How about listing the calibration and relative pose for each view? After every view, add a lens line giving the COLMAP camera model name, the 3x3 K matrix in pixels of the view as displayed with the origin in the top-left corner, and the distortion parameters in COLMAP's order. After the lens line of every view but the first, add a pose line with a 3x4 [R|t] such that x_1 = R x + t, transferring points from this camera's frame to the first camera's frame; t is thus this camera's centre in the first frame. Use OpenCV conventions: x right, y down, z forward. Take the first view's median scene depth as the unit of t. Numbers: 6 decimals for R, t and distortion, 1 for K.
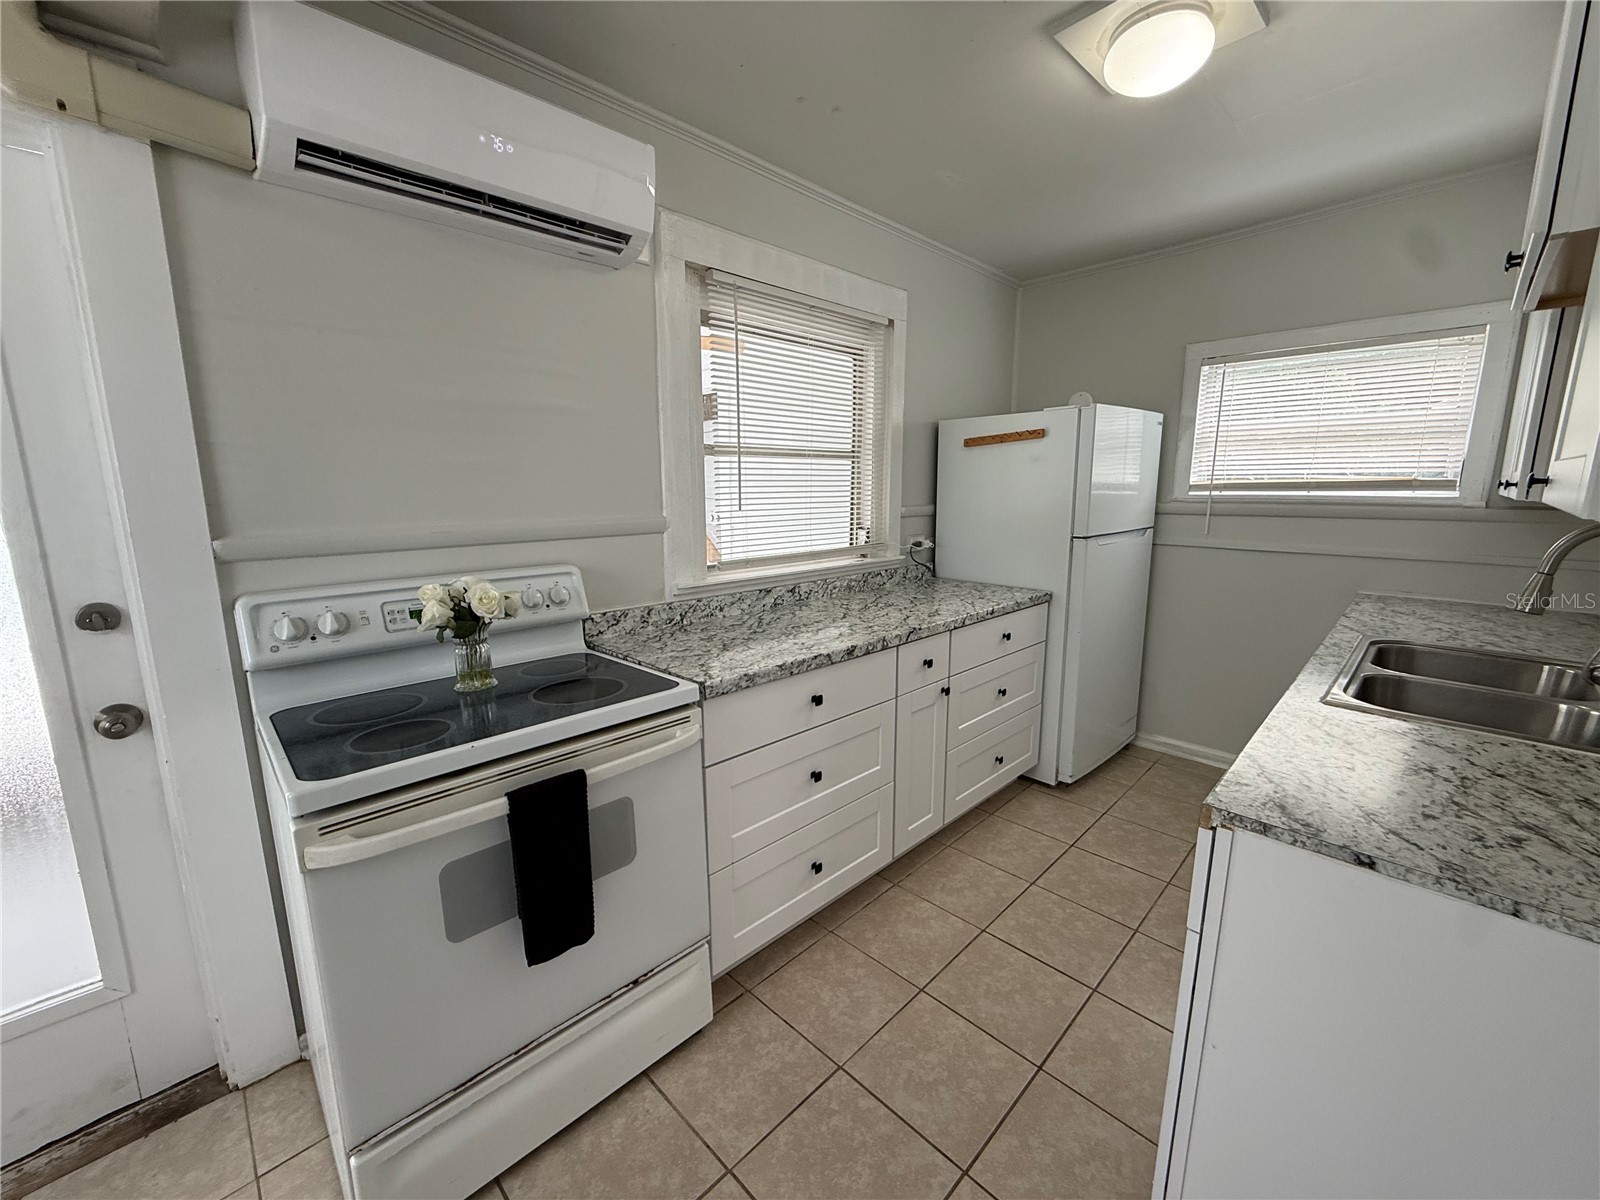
lens RADIAL K [[637.5, 0, 797.9], [0, 637.5, 599.2], [0, 0, 1]] dist [-0.001043, 0.000699]
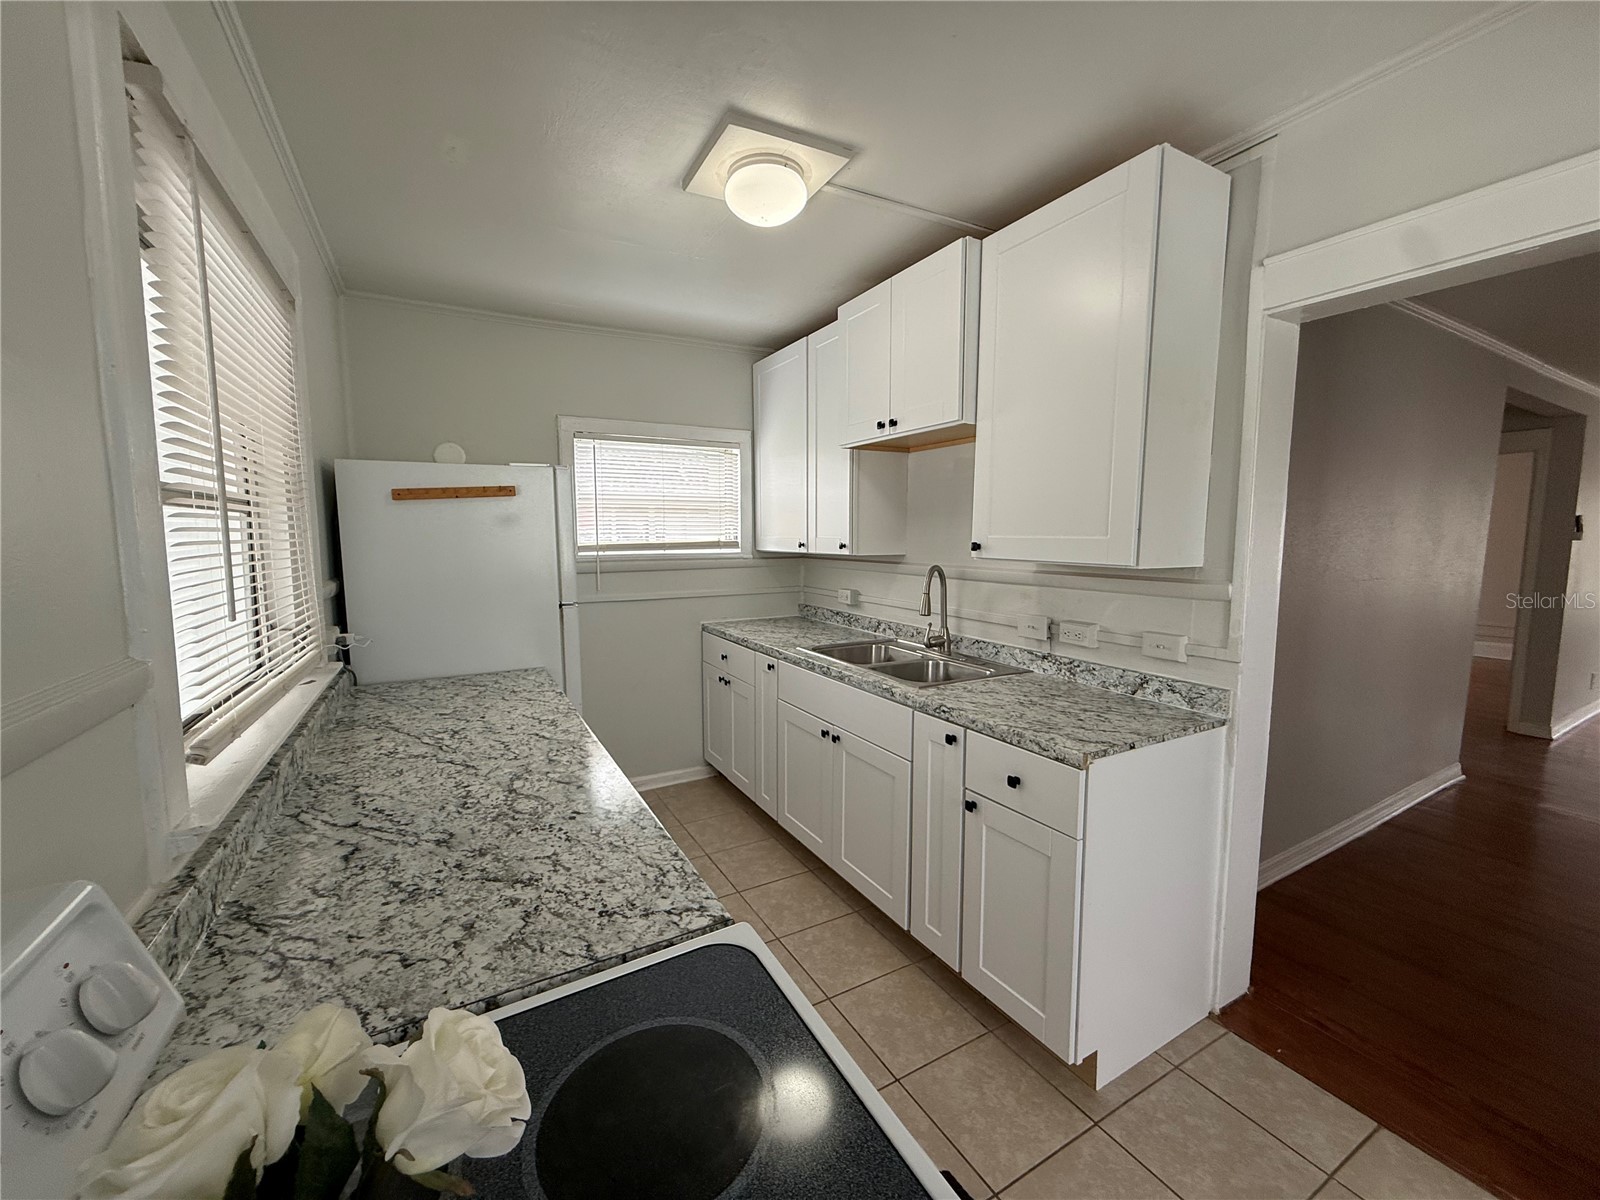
lens RADIAL K [[637.5, 0, 805.5], [0, 637.5, 595.6], [0, 0, 1]] dist [-0.001043, 0.000699]
pose [[0.259111, -0.090204, 0.961626, -0.534986], [0.174533, 0.983612, 0.045238, -0.134442], [-0.949947, 0.156114, 0.270608, 0.609967]]
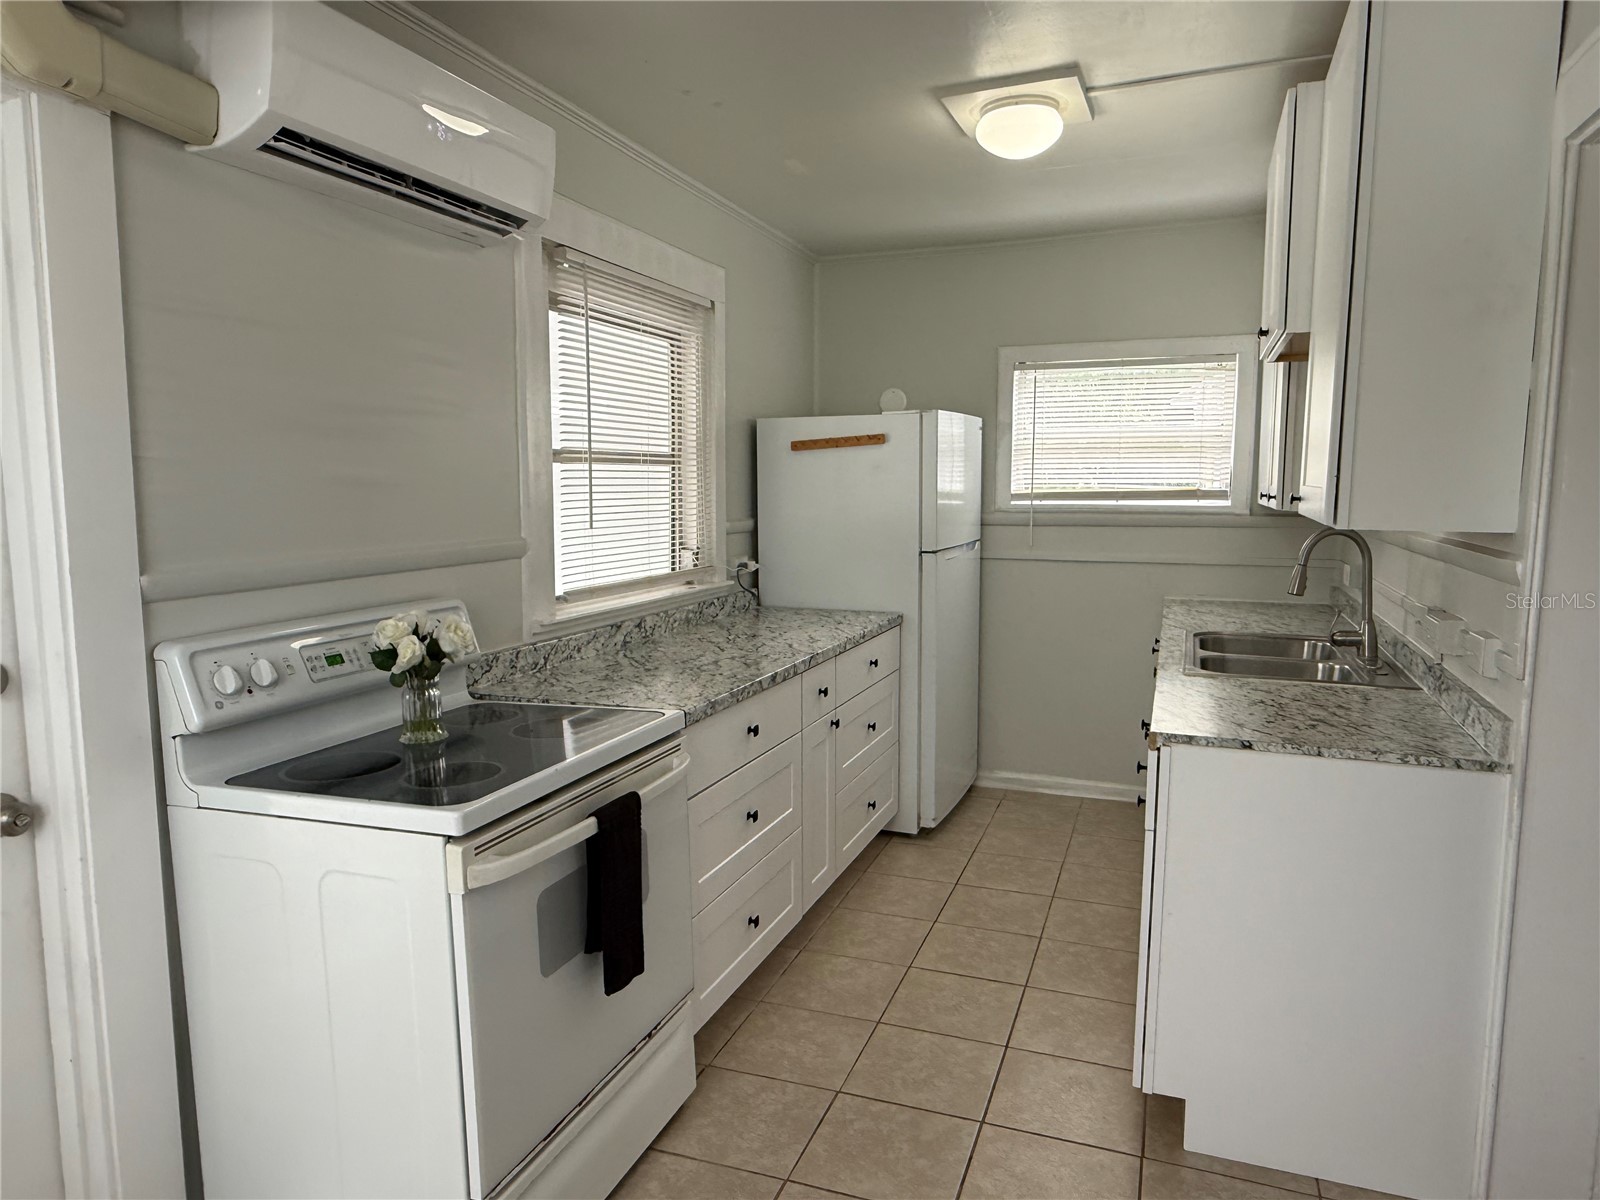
lens RADIAL K [[1029.0, 0, 794.6], [0, 1029.0, 604.3], [0, 0, 1]] dist [0.001405, -0.000770]
pose [[0.909368, -0.047256, 0.413299, -0.512585], [0.072712, 0.996288, -0.046071, 0.047658], [-0.409588, 0.071947, 0.909429, -0.387041]]
